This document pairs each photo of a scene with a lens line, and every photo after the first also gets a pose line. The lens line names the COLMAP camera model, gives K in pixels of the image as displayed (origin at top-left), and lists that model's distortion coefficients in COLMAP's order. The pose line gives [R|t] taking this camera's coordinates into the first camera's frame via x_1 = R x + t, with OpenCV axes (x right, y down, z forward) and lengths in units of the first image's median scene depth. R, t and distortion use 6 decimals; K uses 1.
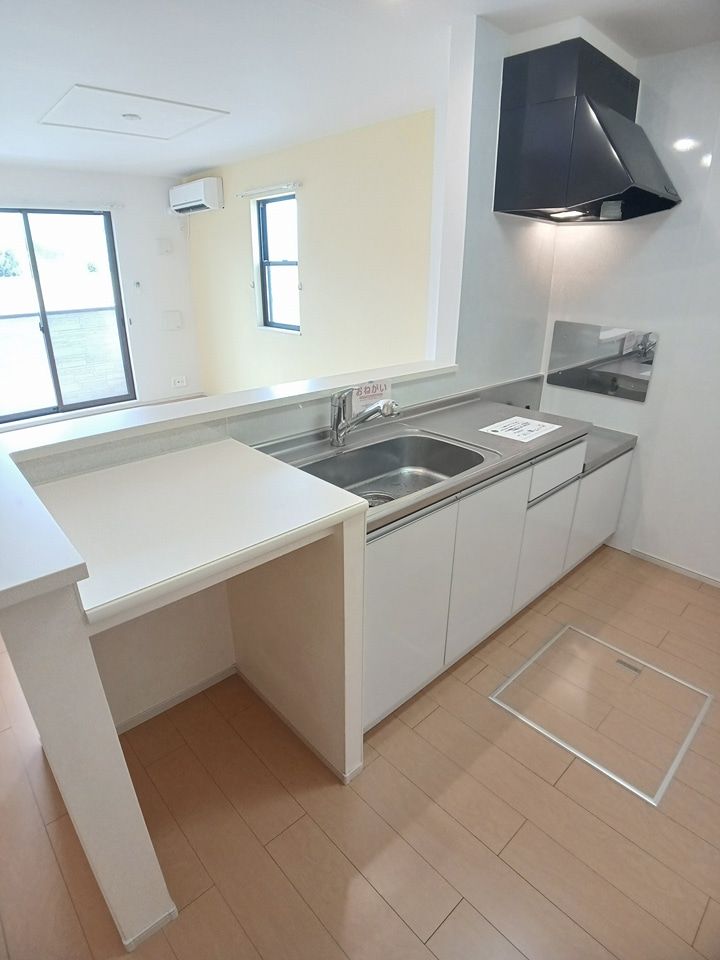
lens RADIAL K [[502.9, 0, 360.0], [0, 502.9, 480.0], [0, 0, 1]] dist [-0.071597, 0.001136]
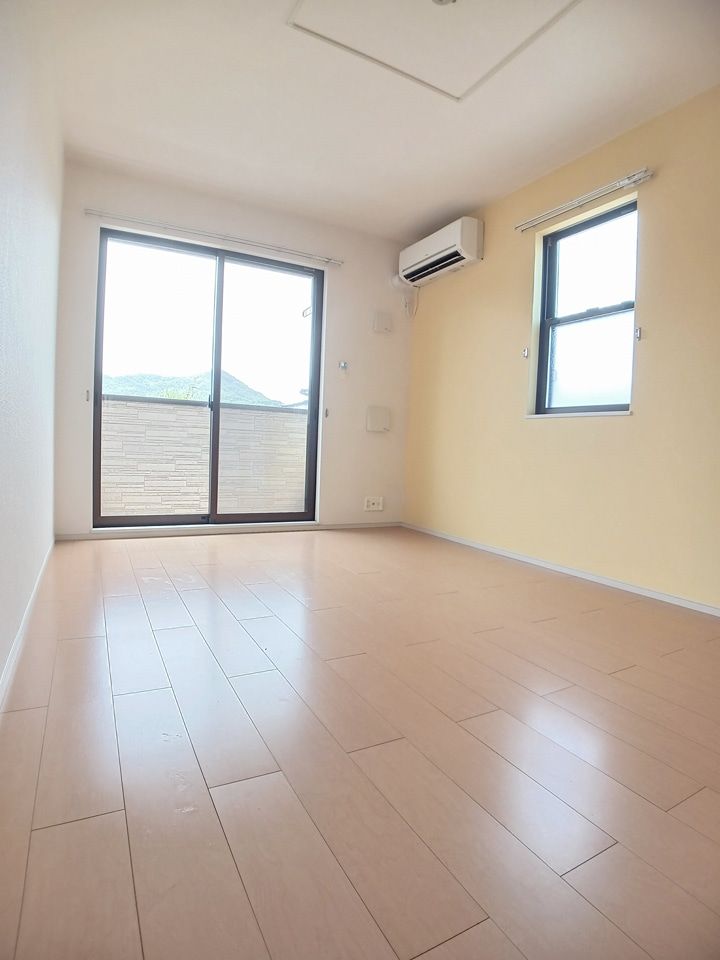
lens RADIAL K [[502.9, 0, 360.0], [0, 502.9, 480.0], [0, 0, 1]] dist [-0.071597, 0.001136]
pose [[0.967801, 0.049373, -0.246826, -0.259092], [-0.129165, 0.939043, -0.318615, -0.000640], [0.216049, 0.340237, 0.915184, 0.413231]]
